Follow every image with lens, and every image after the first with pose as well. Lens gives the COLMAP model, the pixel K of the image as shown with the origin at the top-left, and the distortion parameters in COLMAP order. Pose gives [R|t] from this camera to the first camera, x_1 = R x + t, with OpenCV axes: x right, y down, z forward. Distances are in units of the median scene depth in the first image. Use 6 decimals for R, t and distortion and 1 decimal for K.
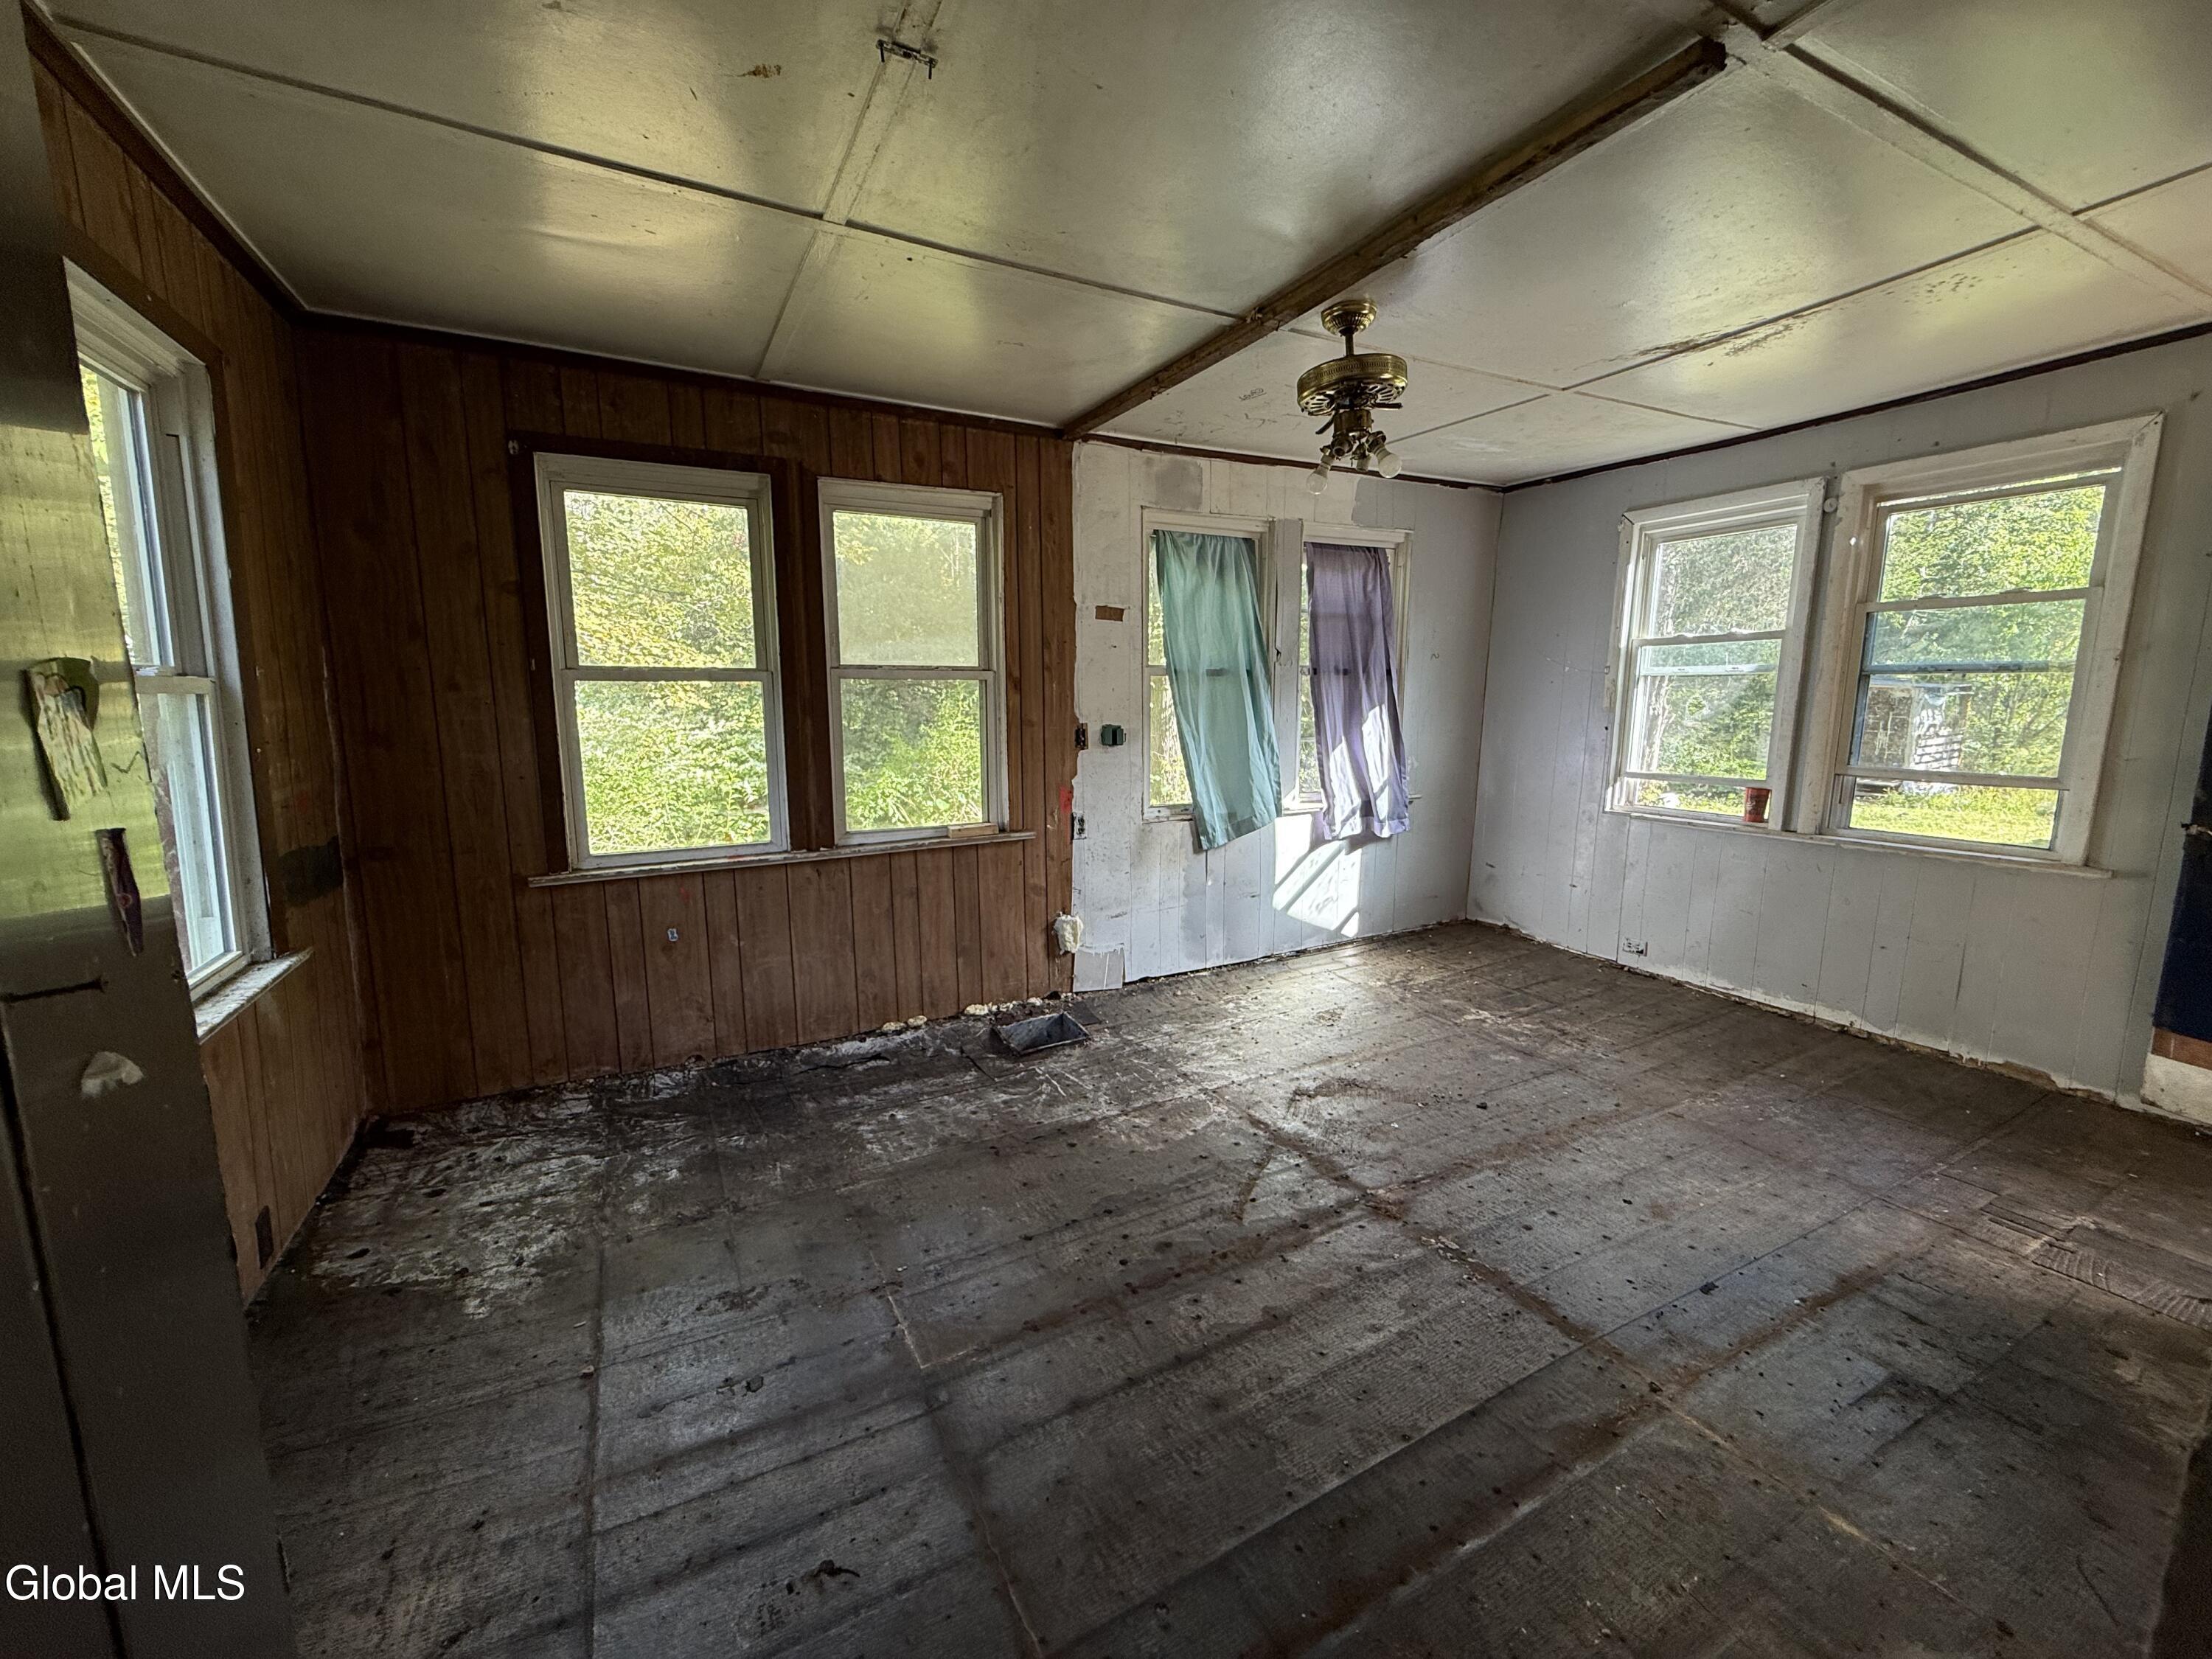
lens RADIAL K [[882.9, 0, 1094.5], [0, 882.9, 827.8], [0, 0, 1]] dist [0.009386, -0.000349]
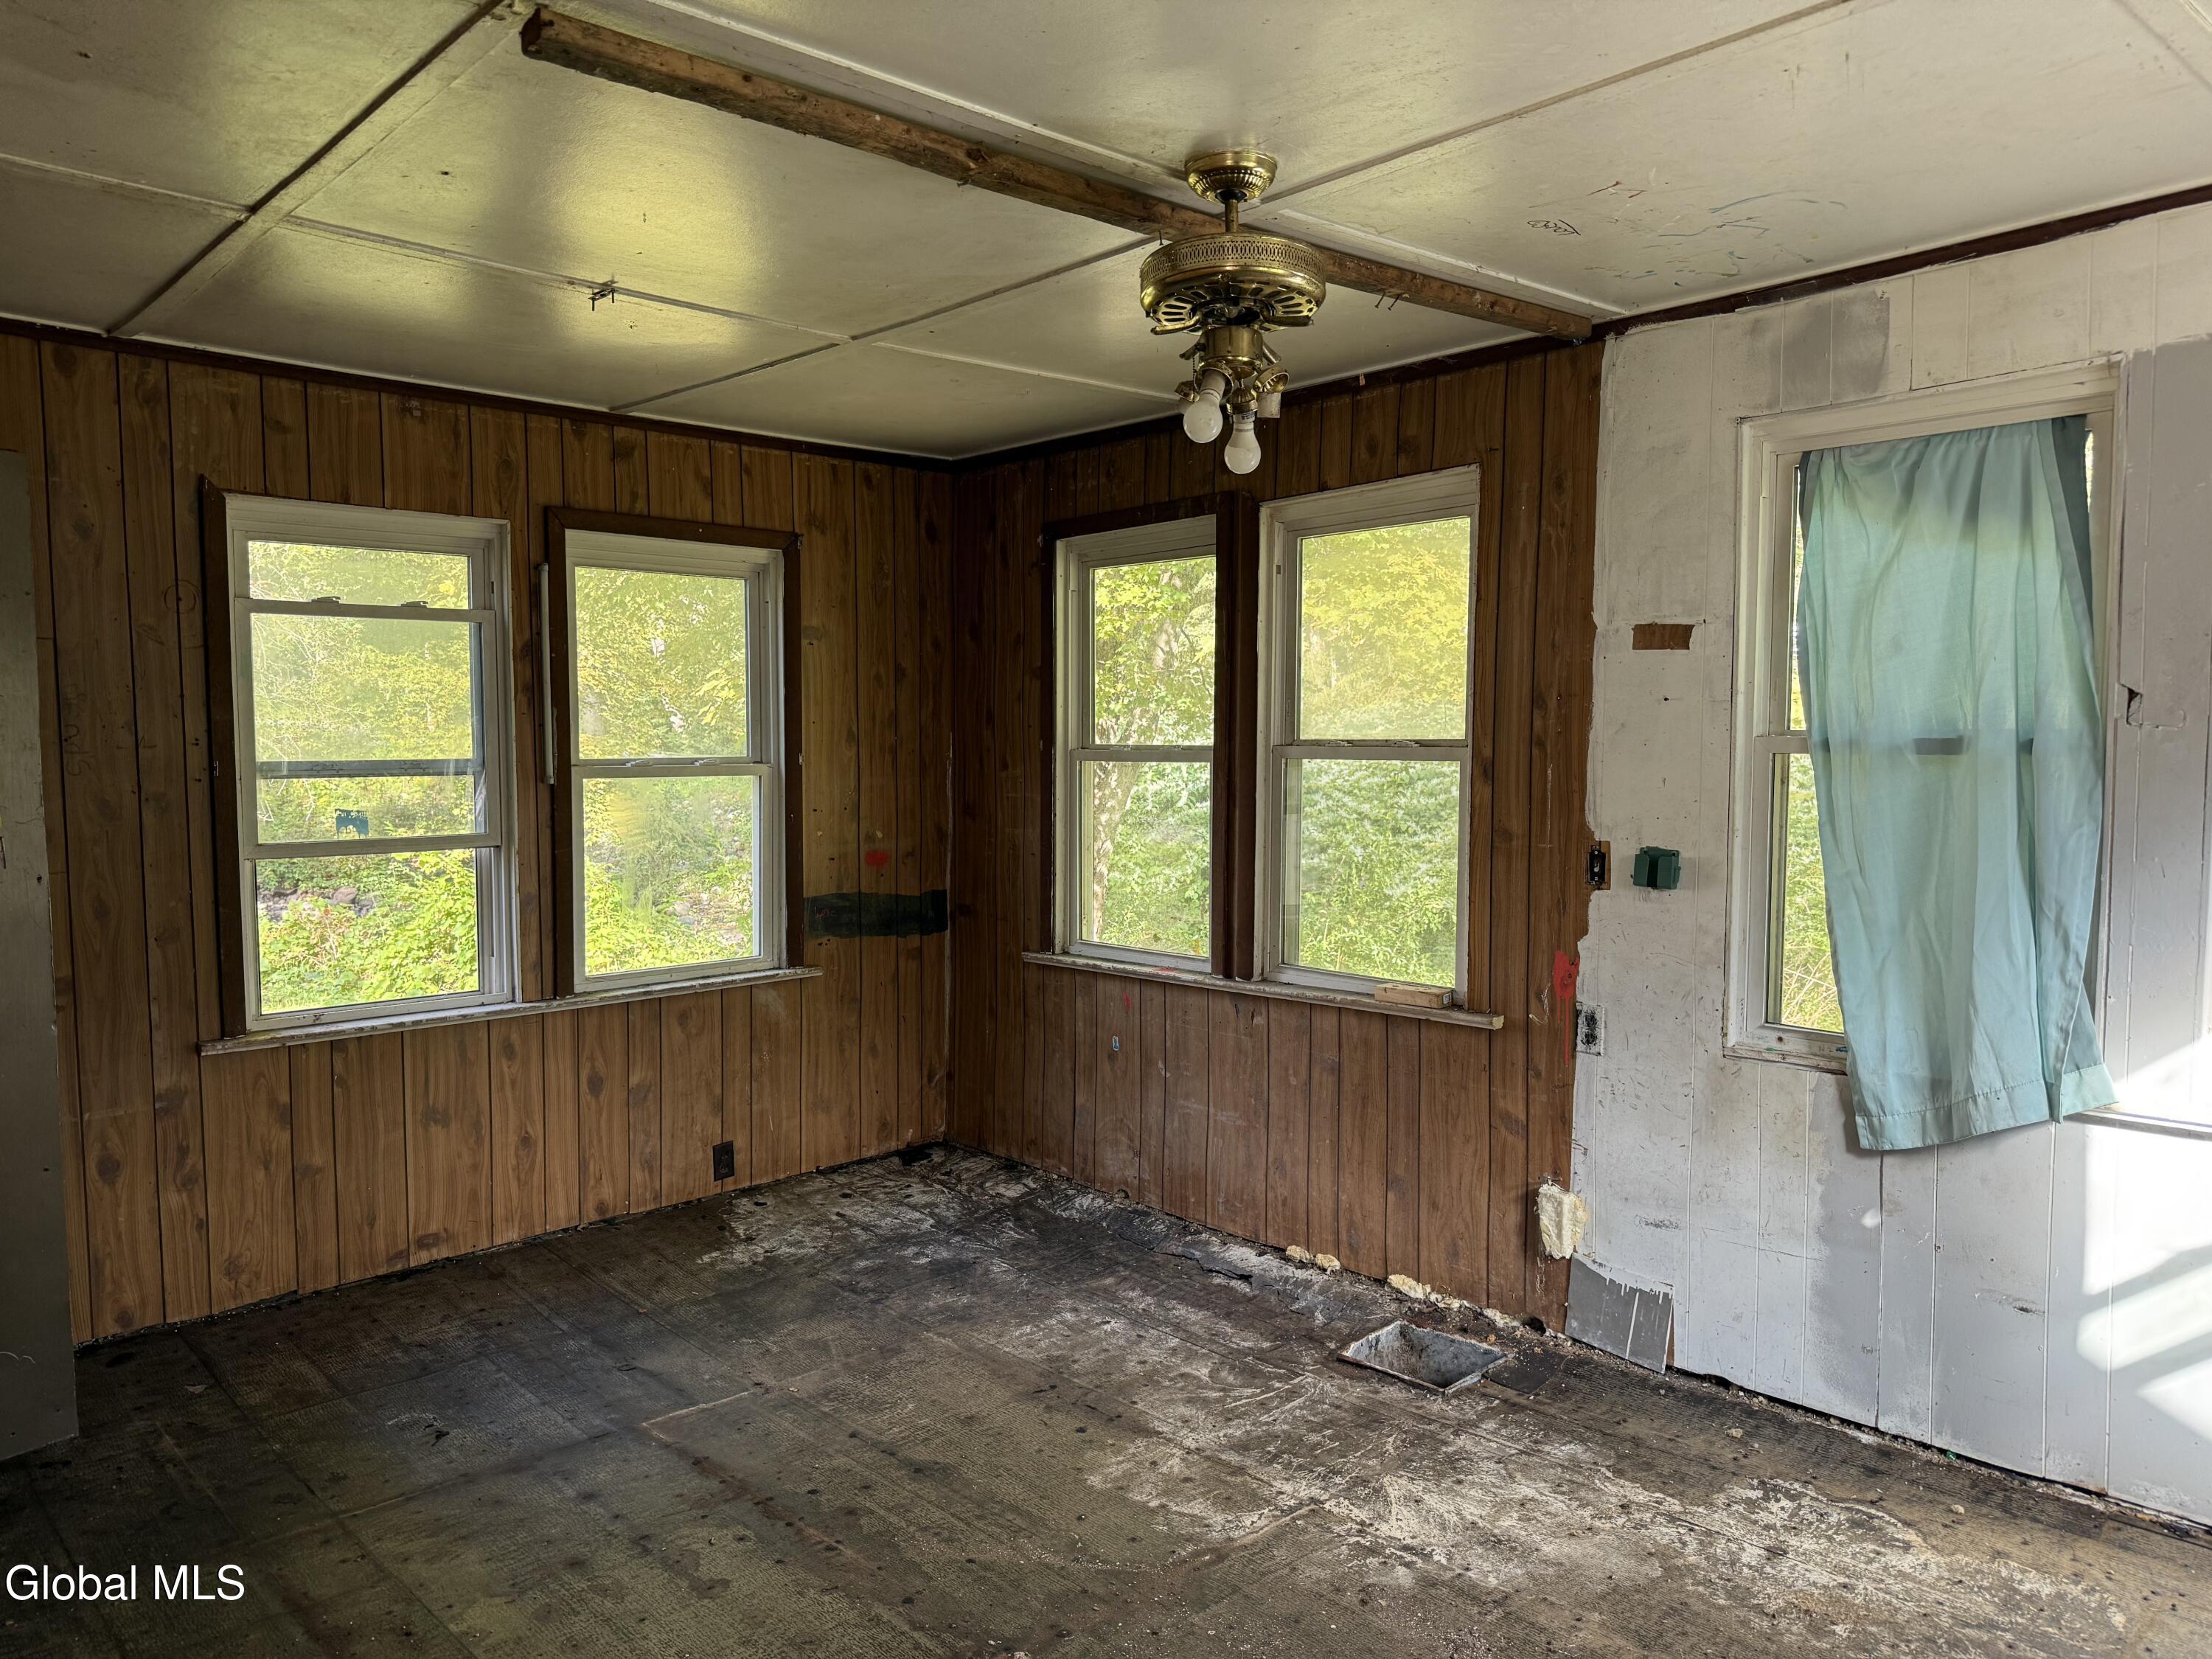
lens RADIAL K [[1570.3, 0, 1097.4], [0, 1570.3, 825.2], [0, 0, 1]] dist [0.044763, -0.025444]
pose [[0.255504, 0.063125, -0.964745, 0.940427], [-0.132927, 0.990683, 0.029618, -0.129149], [0.957626, 0.120674, 0.261514, 0.501435]]
